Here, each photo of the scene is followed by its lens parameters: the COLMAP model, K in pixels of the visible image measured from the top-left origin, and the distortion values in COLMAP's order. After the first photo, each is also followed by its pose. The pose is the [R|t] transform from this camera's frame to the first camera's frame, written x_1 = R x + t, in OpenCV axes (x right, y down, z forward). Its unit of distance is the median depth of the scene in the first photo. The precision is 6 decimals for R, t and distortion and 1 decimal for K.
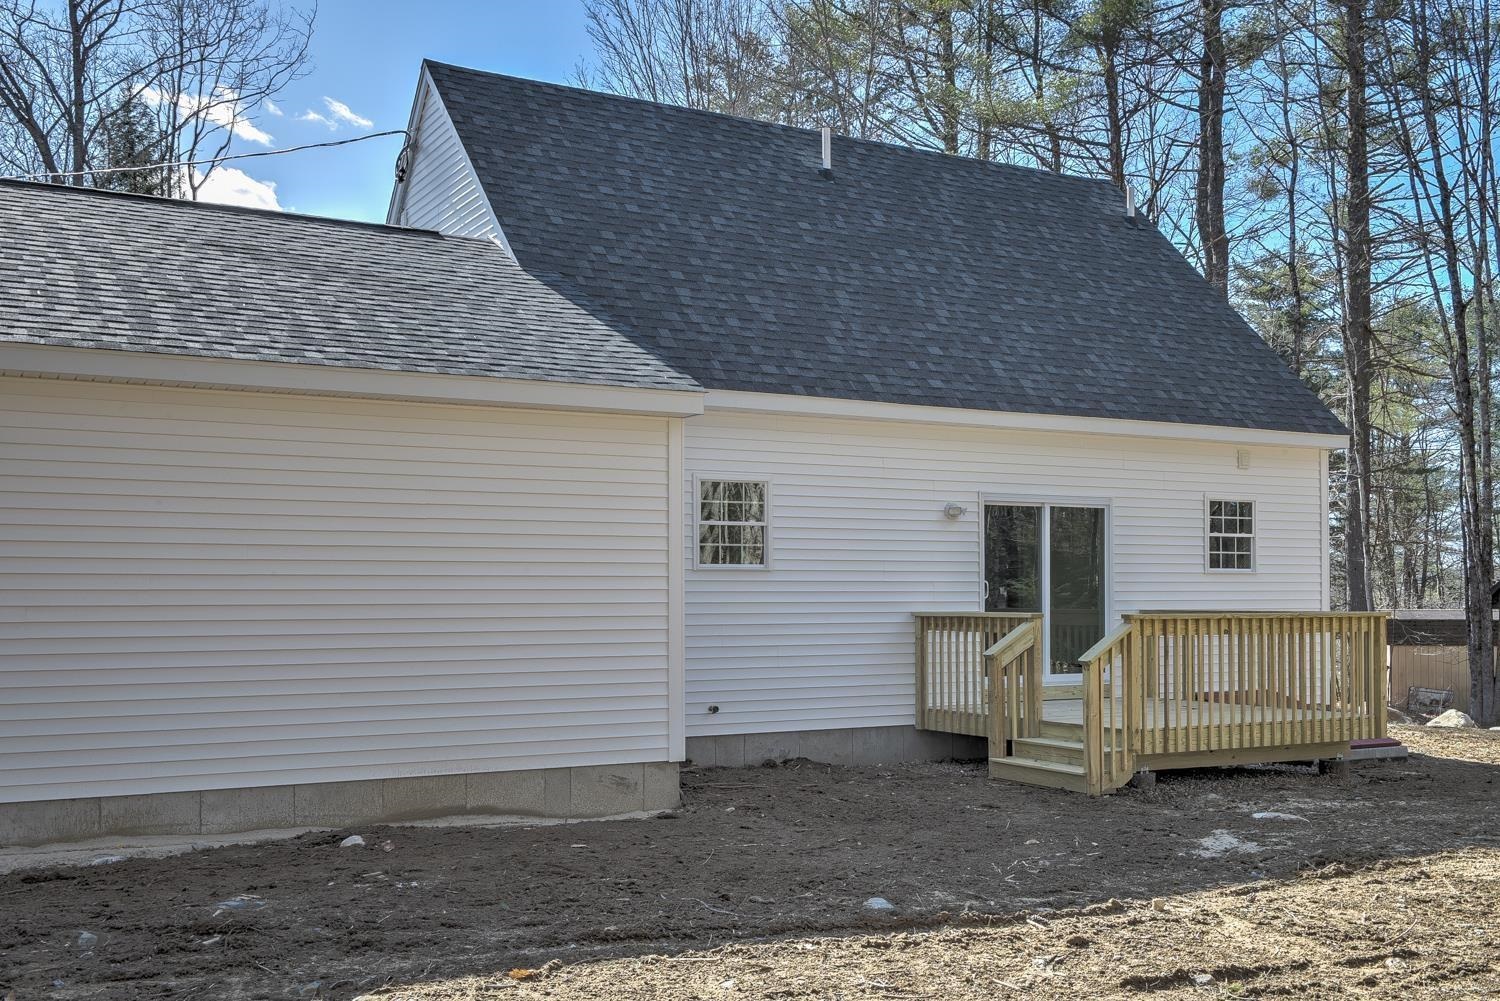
lens RADIAL K [[1493.7, 0, 702.0], [0, 1493.7, 588.0], [0, 0, 1]] dist [-0.009575, 0.000000]
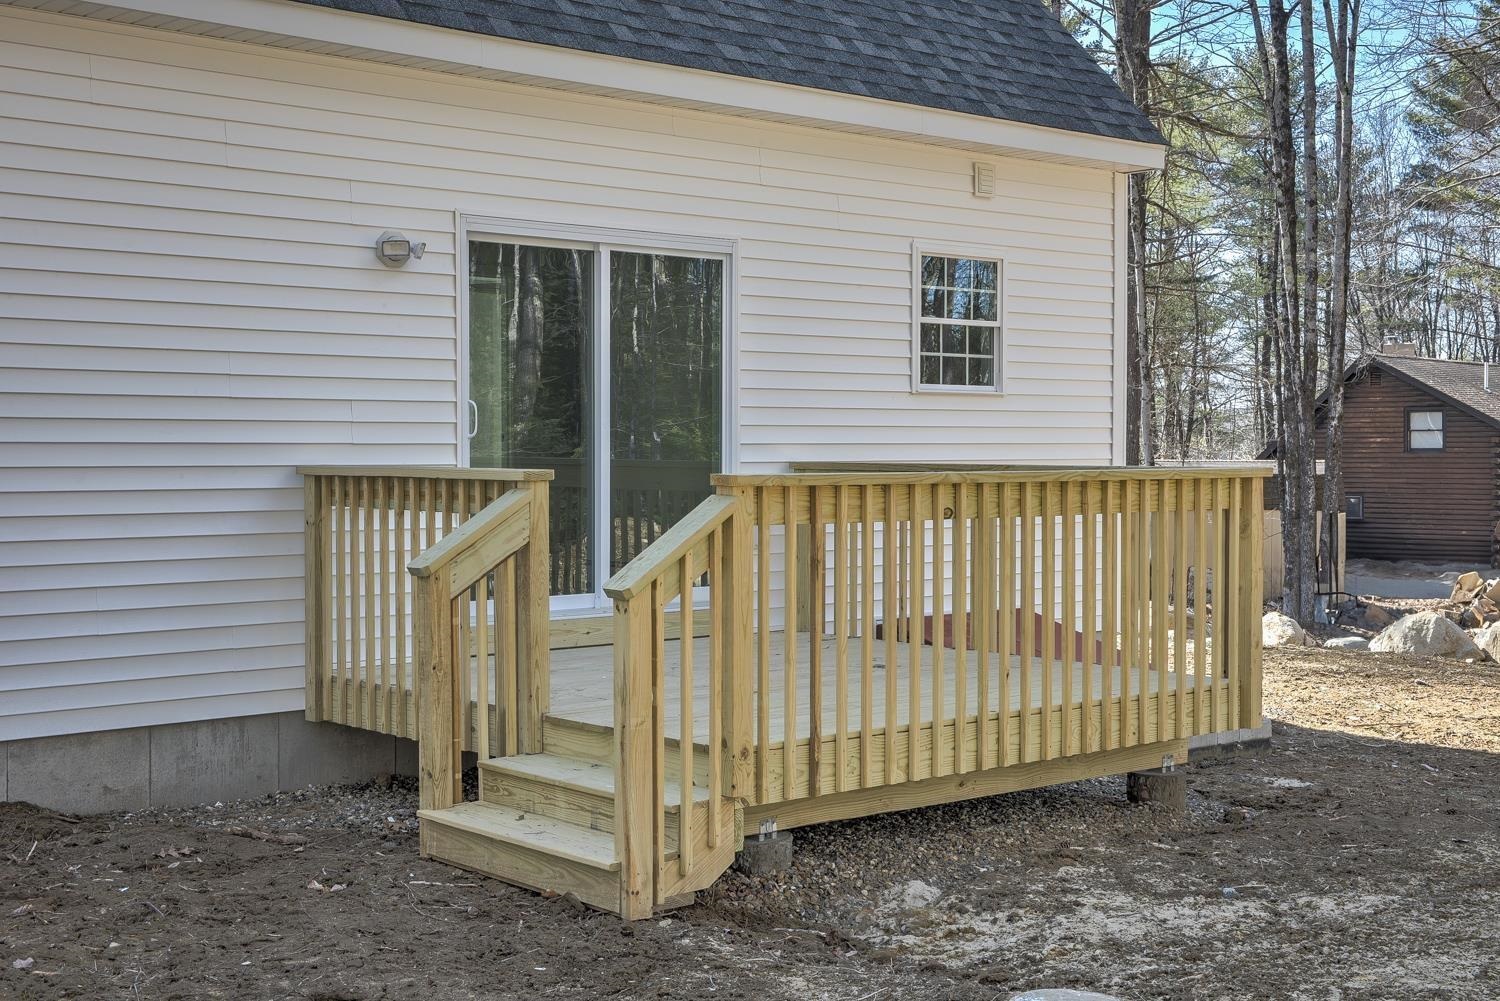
lens RADIAL K [[2029.1, 0, 750.5], [0, 2029.1, 499.0], [0, 0, 1]] dist [0.021164, 0.000000]
pose [[0.971276, -0.002119, 0.237947, 0.123448], [-0.006176, 0.999399, 0.034110, 0.004131], [-0.237876, -0.034599, 0.970679, 0.351579]]
